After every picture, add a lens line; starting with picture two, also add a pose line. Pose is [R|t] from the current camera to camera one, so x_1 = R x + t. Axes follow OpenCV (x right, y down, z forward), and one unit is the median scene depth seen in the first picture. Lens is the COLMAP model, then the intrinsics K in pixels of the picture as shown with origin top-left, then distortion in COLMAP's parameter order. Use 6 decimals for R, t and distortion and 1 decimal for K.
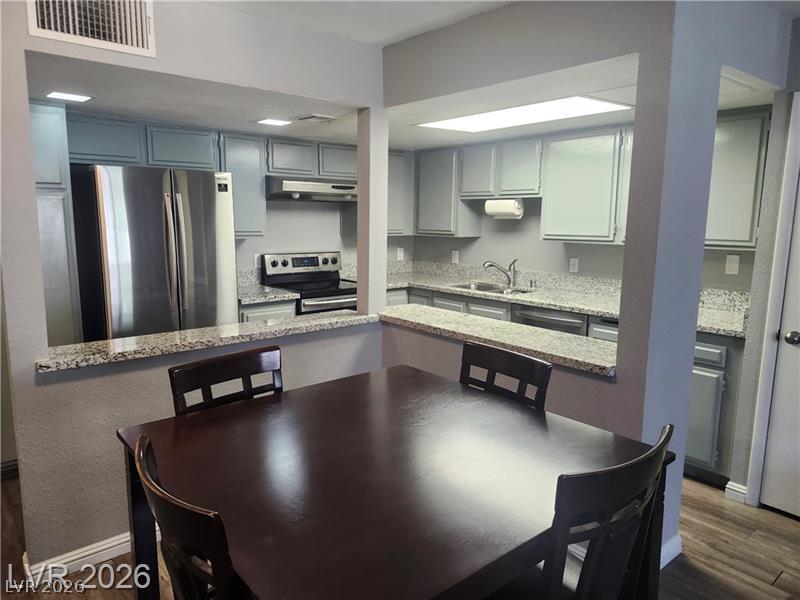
lens RADIAL K [[553.3, 0, 381.7], [0, 553.3, 305.1], [0, 0, 1]] dist [0.075408, -0.075485]
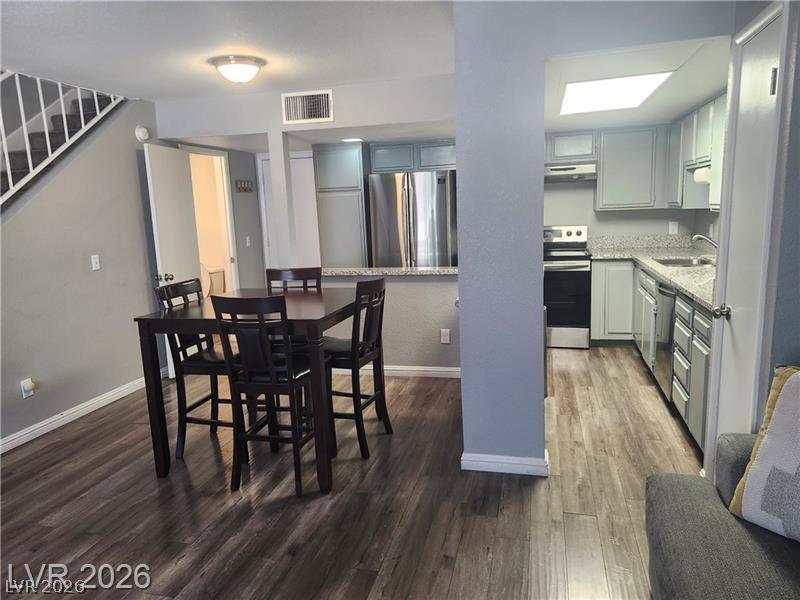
lens RADIAL K [[543.5, 0, 394.3], [0, 543.5, 300.5], [0, 0, 1]] dist [0.038407, -0.054908]
pose [[0.587587, 0.106355, -0.802141, 0.755789], [-0.087129, 0.993877, 0.067953, 0.018426], [0.804457, 0.029962, 0.593255, 0.039027]]
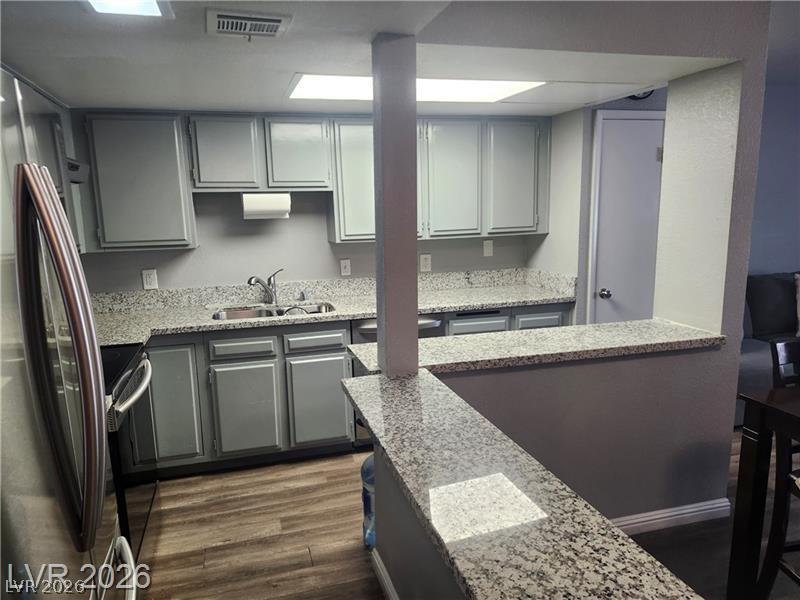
lens RADIAL K [[543.5, 0, 394.3], [0, 543.5, 300.5], [0, 0, 1]] dist [0.038407, -0.054908]
pose [[0.412117, -0.166527, 0.895784, -0.452969], [0.177766, 0.978958, 0.100205, -0.101191], [-0.893621, 0.117944, 0.433047, 0.606002]]
